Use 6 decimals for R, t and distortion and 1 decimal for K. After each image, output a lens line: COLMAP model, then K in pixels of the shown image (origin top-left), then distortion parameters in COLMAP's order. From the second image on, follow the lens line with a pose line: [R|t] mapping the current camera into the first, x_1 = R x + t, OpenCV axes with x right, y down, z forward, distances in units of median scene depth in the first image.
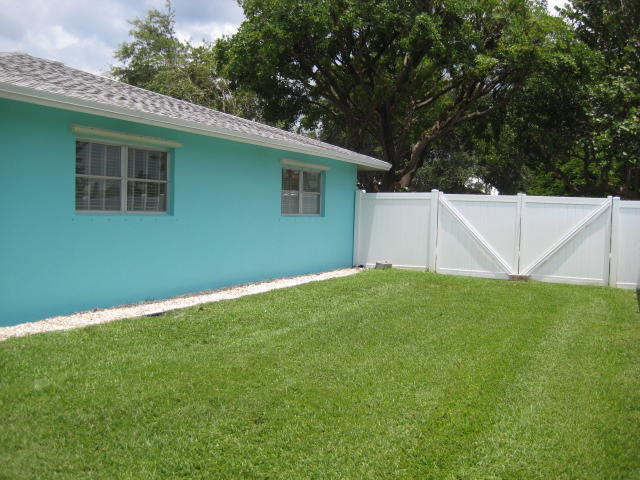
lens RADIAL K [[693.1, 0, 319.7], [0, 693.1, 244.6], [0, 0, 1]] dist [-0.049241, 0.000000]
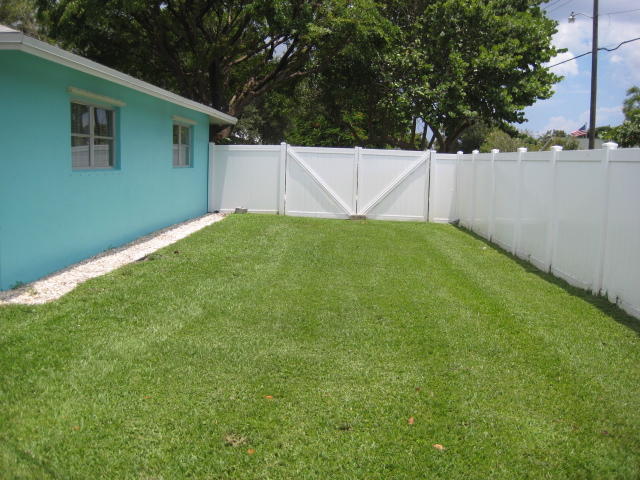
lens RADIAL K [[693.1, 0, 320.2], [0, 693.1, 236.4], [0, 0, 1]] dist [-0.049241, 0.000000]
pose [[0.918989, -0.044601, 0.391753, -0.240788], [0.017553, 0.997224, 0.072359, -0.007123], [-0.393893, -0.059621, 0.917220, -0.083452]]
